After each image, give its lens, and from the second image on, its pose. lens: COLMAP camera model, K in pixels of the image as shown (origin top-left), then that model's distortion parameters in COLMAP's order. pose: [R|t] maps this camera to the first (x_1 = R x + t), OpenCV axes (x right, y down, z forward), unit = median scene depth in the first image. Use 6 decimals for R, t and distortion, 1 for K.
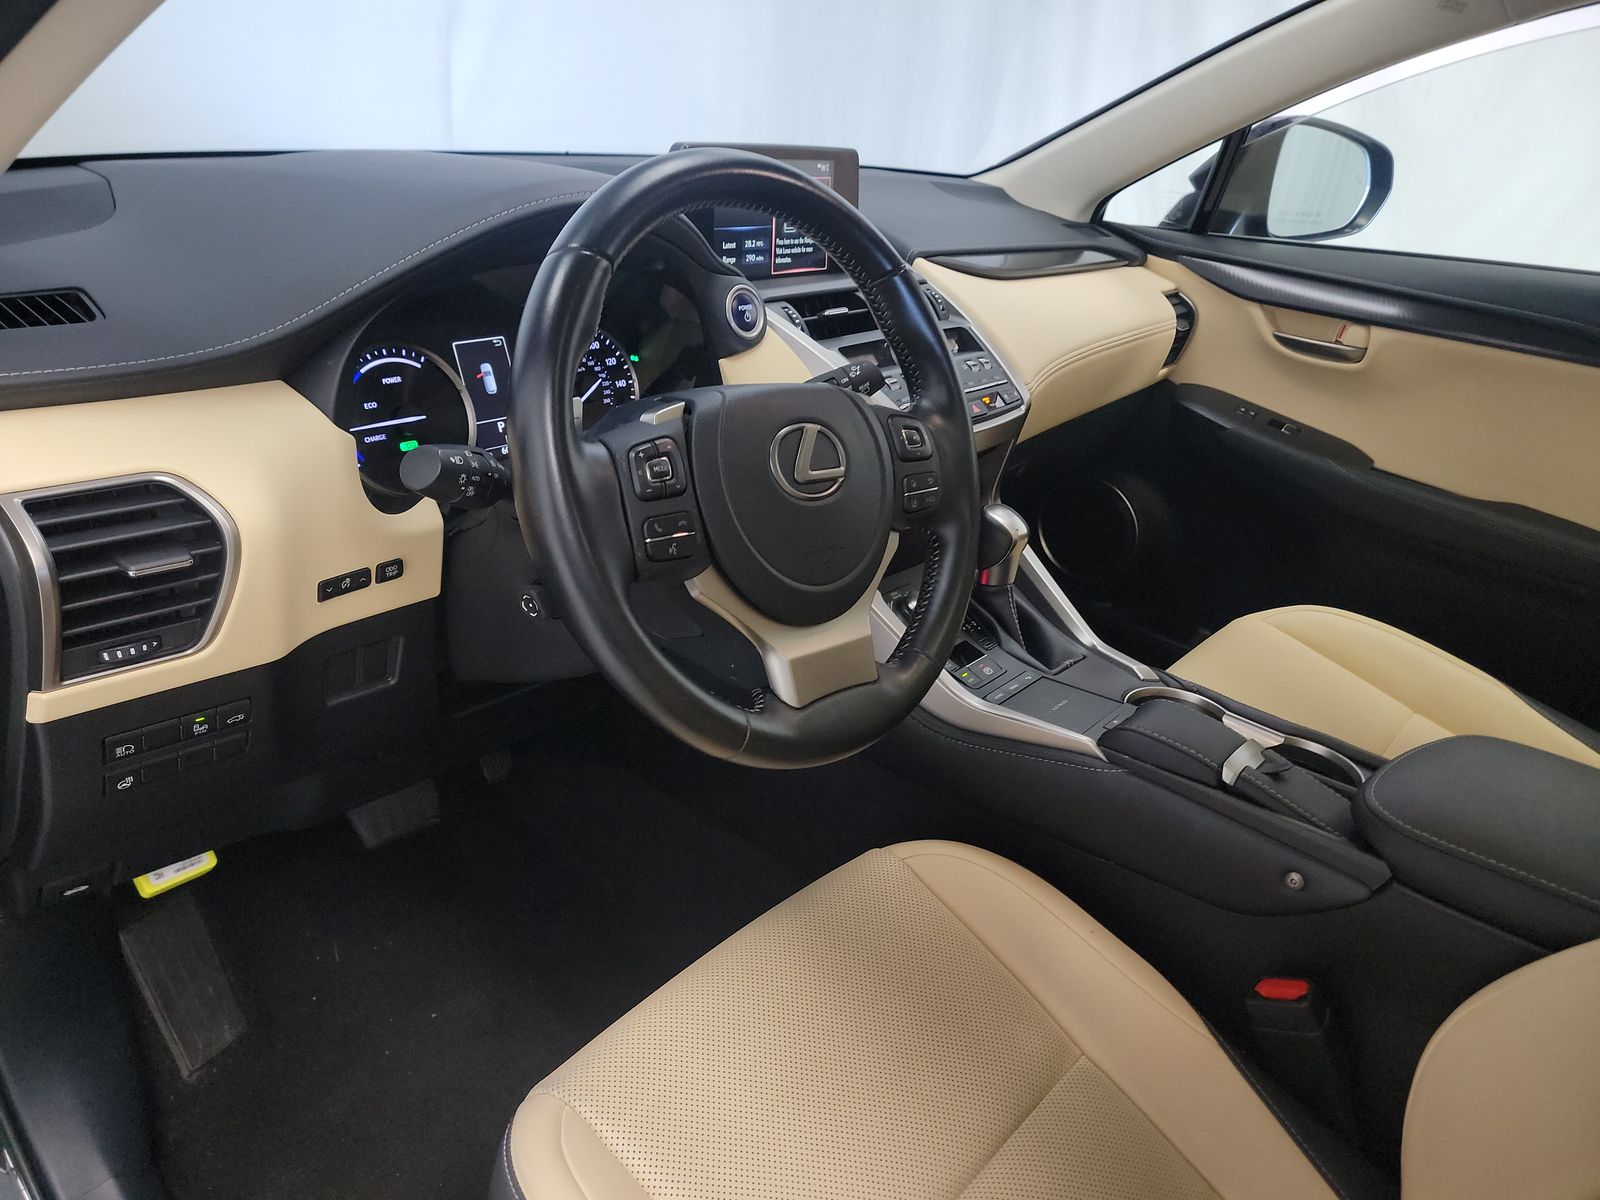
lens RADIAL K [[1119.4, 0, 791.2], [0, 1119.4, 599.3], [0, 0, 1]] dist [0.030364, -0.014299]
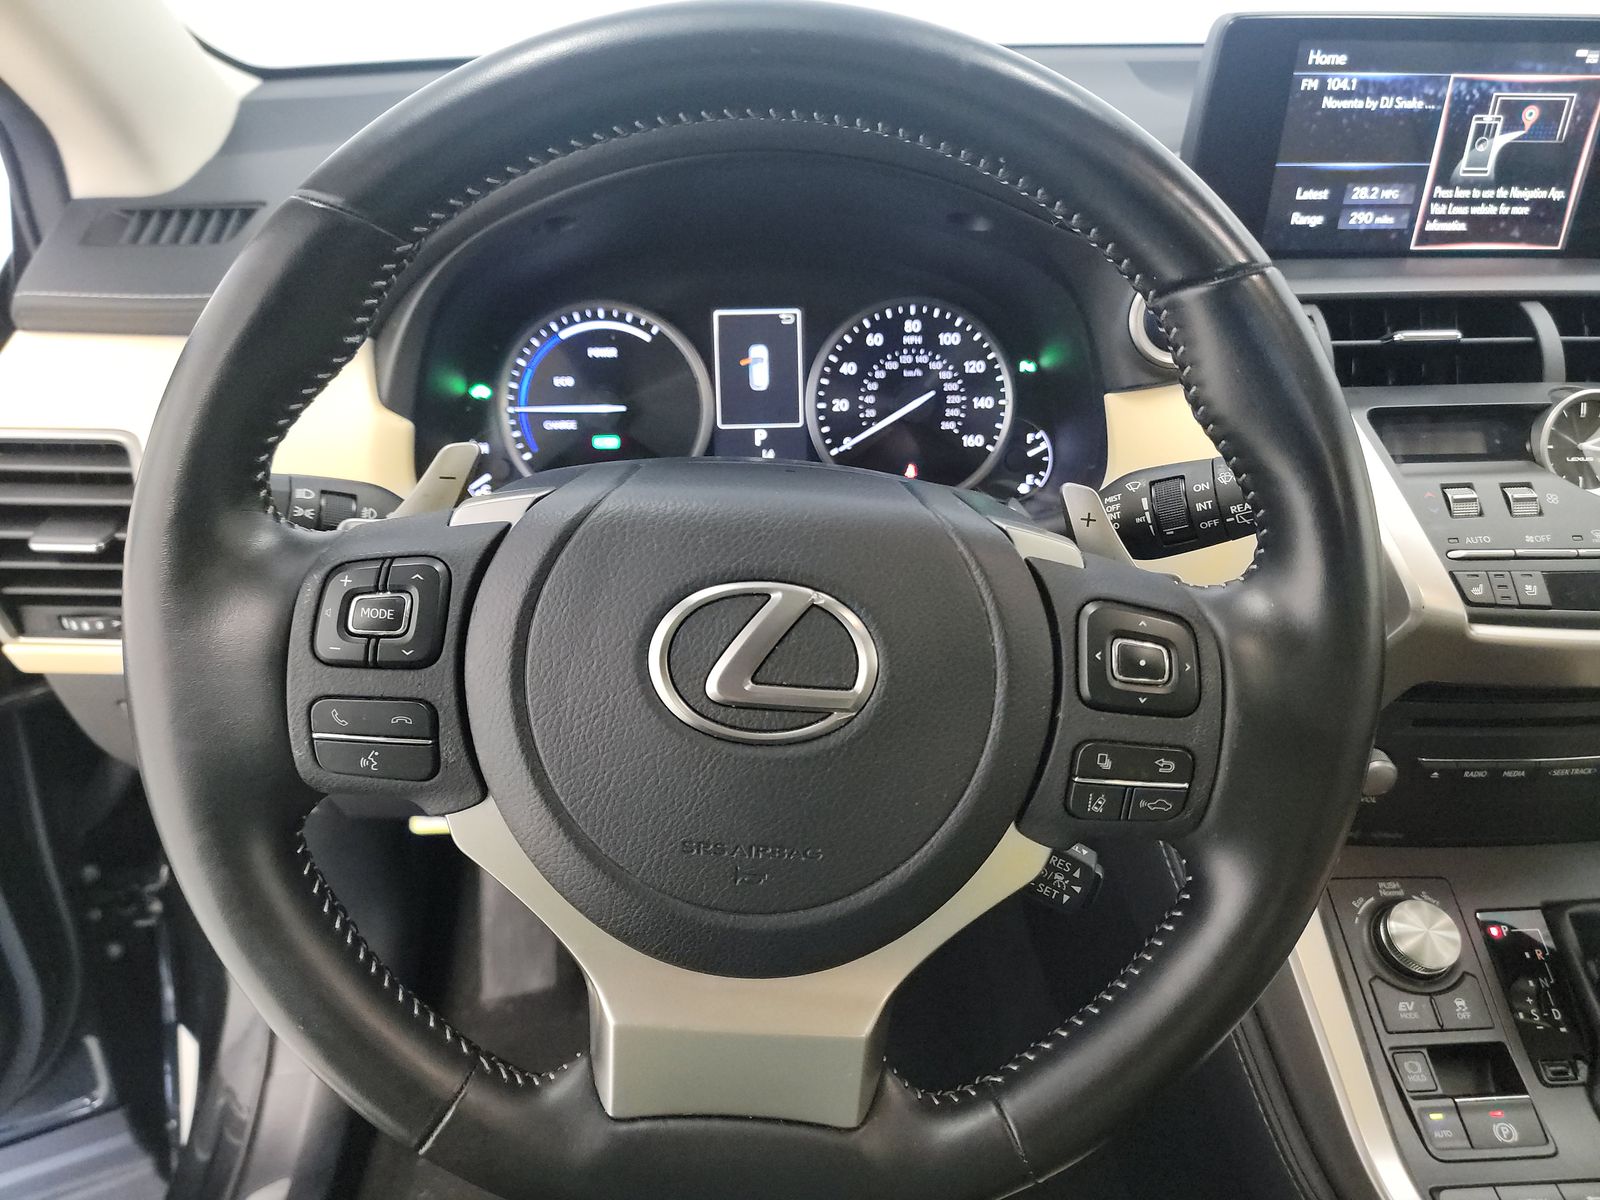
lens RADIAL K [[1119.4, 0, 801.9], [0, 1119.4, 588.5], [0, 0, 1]] dist [0.030364, -0.014299]
pose [[0.696080, 0.287489, -0.657893, 0.229443], [-0.255598, 0.955524, 0.147116, -0.159974], [0.670927, 0.065752, 0.738603, 0.467521]]
